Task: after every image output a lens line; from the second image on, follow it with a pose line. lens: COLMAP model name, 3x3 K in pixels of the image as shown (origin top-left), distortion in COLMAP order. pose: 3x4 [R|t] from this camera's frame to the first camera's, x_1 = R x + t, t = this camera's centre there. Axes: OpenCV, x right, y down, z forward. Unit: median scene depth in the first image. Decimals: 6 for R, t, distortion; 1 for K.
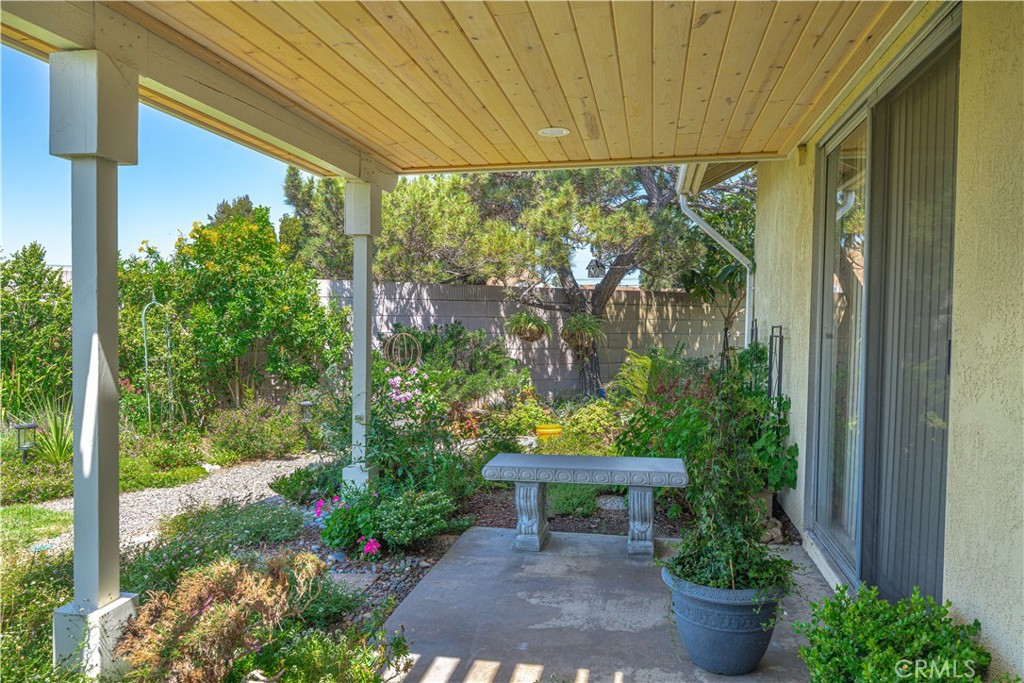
lens RADIAL K [[690.8, 0, 513.0], [0, 690.8, 342.2], [0, 0, 1]] dist [0.005048, 0.000840]
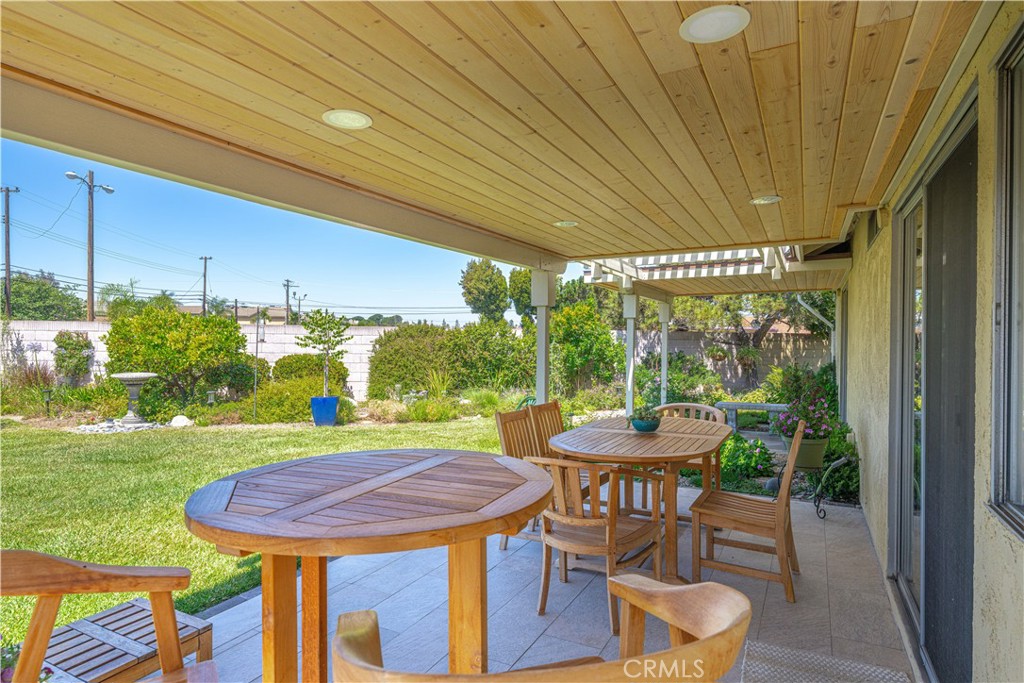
lens RADIAL K [[564.8, 0, 508.4], [0, 564.8, 340.6], [0, 0, 1]] dist [0.000757, 0.000303]
pose [[0.958352, -0.002236, -0.285579, -0.088361], [-0.007424, 0.999436, -0.032739, -0.001032], [0.285492, 0.033496, 0.957796, -0.686715]]
